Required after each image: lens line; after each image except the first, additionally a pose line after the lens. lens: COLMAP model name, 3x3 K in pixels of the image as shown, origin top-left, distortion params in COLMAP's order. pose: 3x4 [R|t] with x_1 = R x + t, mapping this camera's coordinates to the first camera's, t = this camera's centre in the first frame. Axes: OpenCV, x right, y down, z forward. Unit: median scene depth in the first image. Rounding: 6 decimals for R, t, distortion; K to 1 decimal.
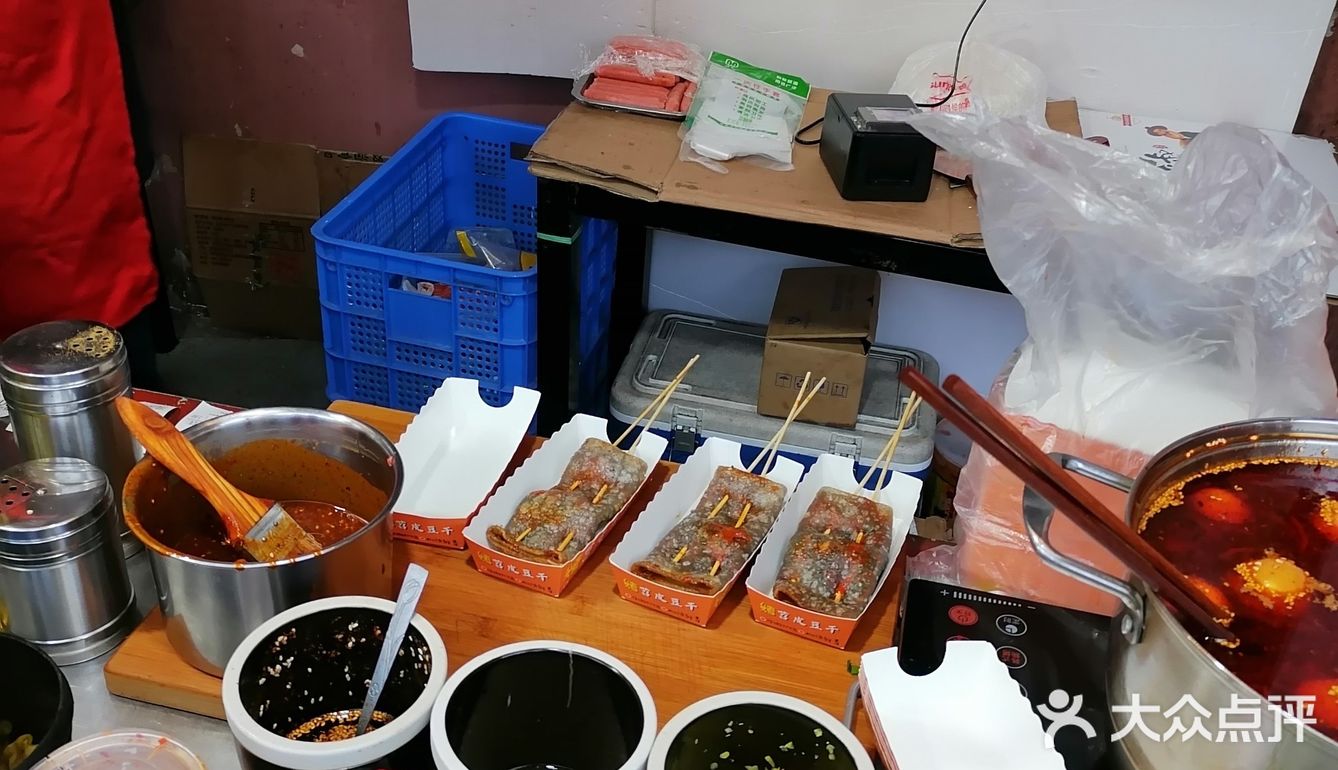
lens RADIAL K [[1345.6, 0, 663.6], [0, 1345.6, 383.8], [0, 0, 1]] dist [0.040383, -0.009587]
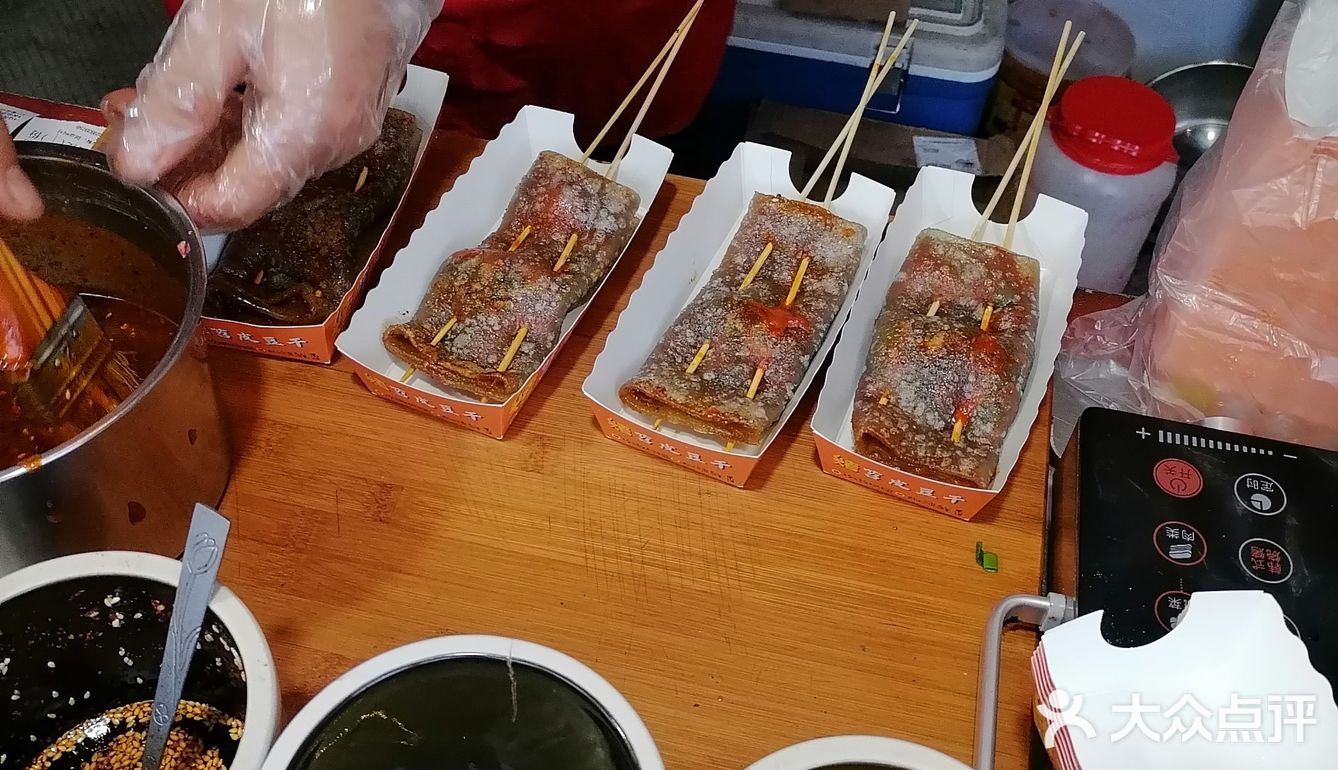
lens RADIAL K [[1345.6, 0, 663.6], [0, 1345.6, 383.8], [0, 0, 1]] dist [0.040383, -0.009587]
pose [[0.999650, -0.026006, -0.004931, -0.000987], [0.026204, 0.945954, 0.323240, -0.060924], [-0.003742, -0.323256, 0.946304, 0.408493]]
